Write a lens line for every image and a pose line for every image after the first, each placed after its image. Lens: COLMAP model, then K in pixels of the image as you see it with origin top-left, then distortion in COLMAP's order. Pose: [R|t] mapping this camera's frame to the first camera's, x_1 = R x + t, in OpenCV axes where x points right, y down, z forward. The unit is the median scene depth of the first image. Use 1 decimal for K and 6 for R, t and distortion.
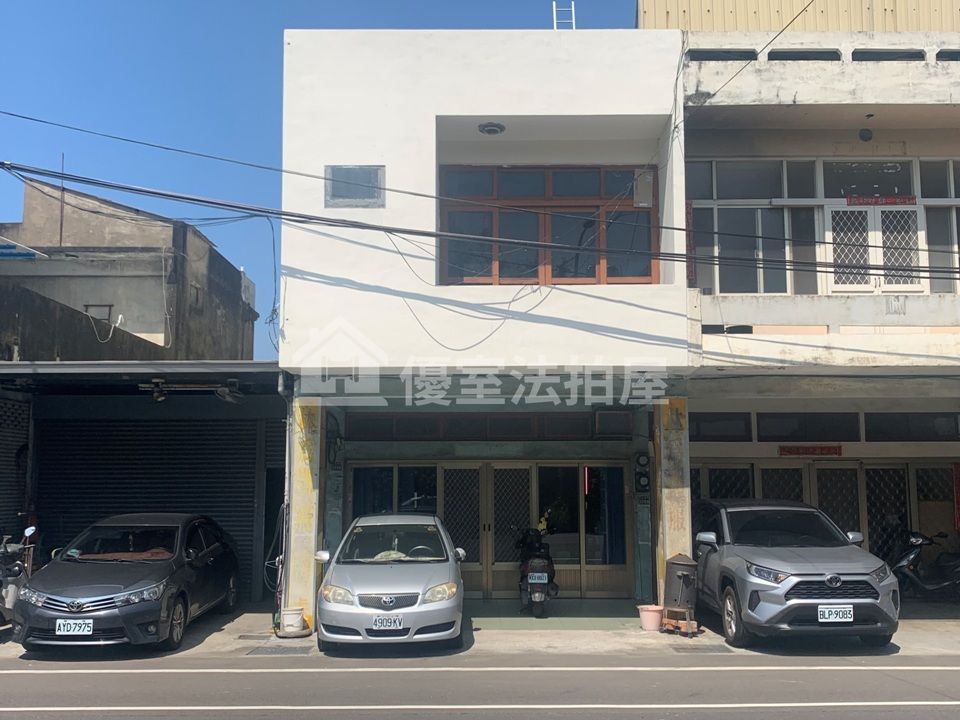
lens RADIAL K [[985.2, 0, 494.7], [0, 985.2, 359.4], [0, 0, 1]] dist [0.093741, -0.196365]
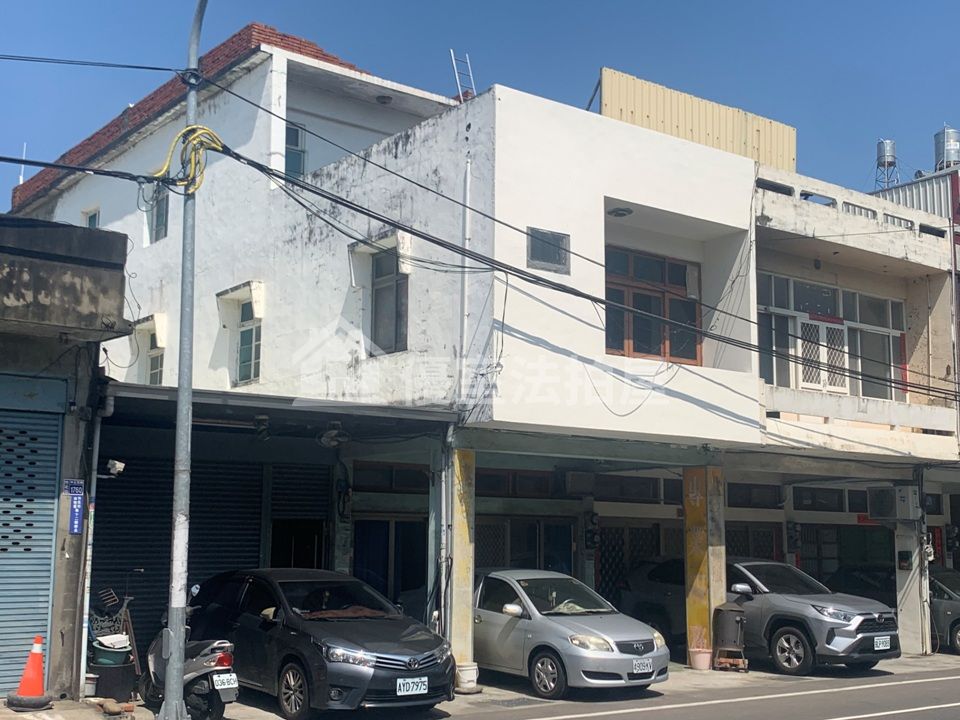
lens RADIAL K [[1197.2, 0, 483.0], [0, 1197.2, 355.3], [0, 0, 1]] dist [0.213127, -0.716086]
pose [[0.799419, 0.101957, 0.592058, -0.913933], [-0.084828, 0.994777, -0.056771, 0.011631], [-0.594754, -0.004839, 0.803893, 0.023443]]
